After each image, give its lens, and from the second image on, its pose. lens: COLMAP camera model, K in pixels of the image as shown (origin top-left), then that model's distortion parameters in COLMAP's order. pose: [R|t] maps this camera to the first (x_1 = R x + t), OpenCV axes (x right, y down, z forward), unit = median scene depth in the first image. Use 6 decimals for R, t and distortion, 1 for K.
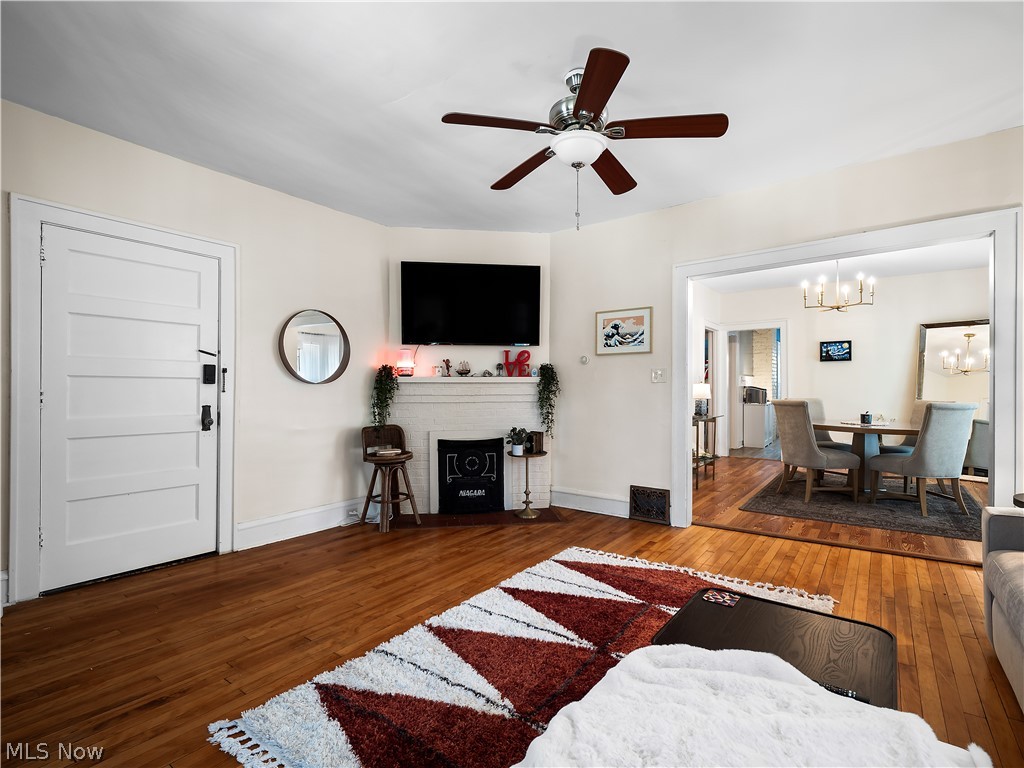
lens RADIAL K [[516.7, 0, 511.6], [0, 516.7, 391.8], [0, 0, 1]] dist [-0.002137, -0.000548]
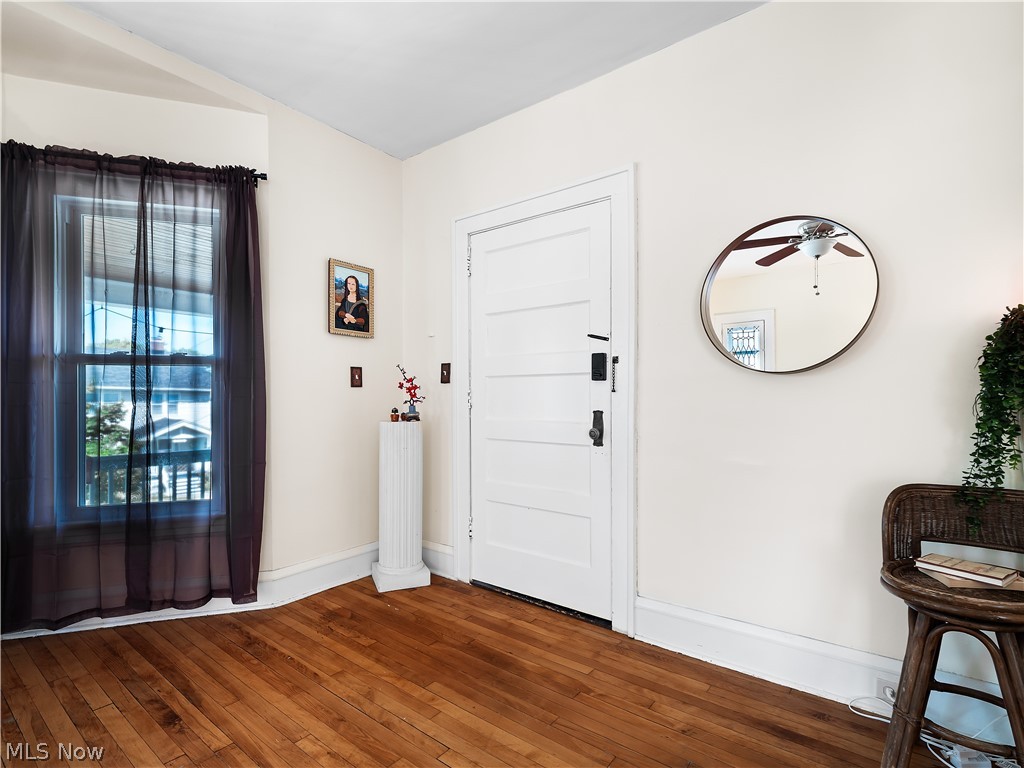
lens RADIAL K [[516.7, 0, 511.6], [0, 516.7, 391.8], [0, 0, 1]] dist [-0.002137, -0.000548]
pose [[-0.046091, -0.005448, -0.998922, 0.129183], [0.003673, 0.999977, -0.005623, 0.003937], [0.998930, -0.003928, -0.046070, 0.922882]]
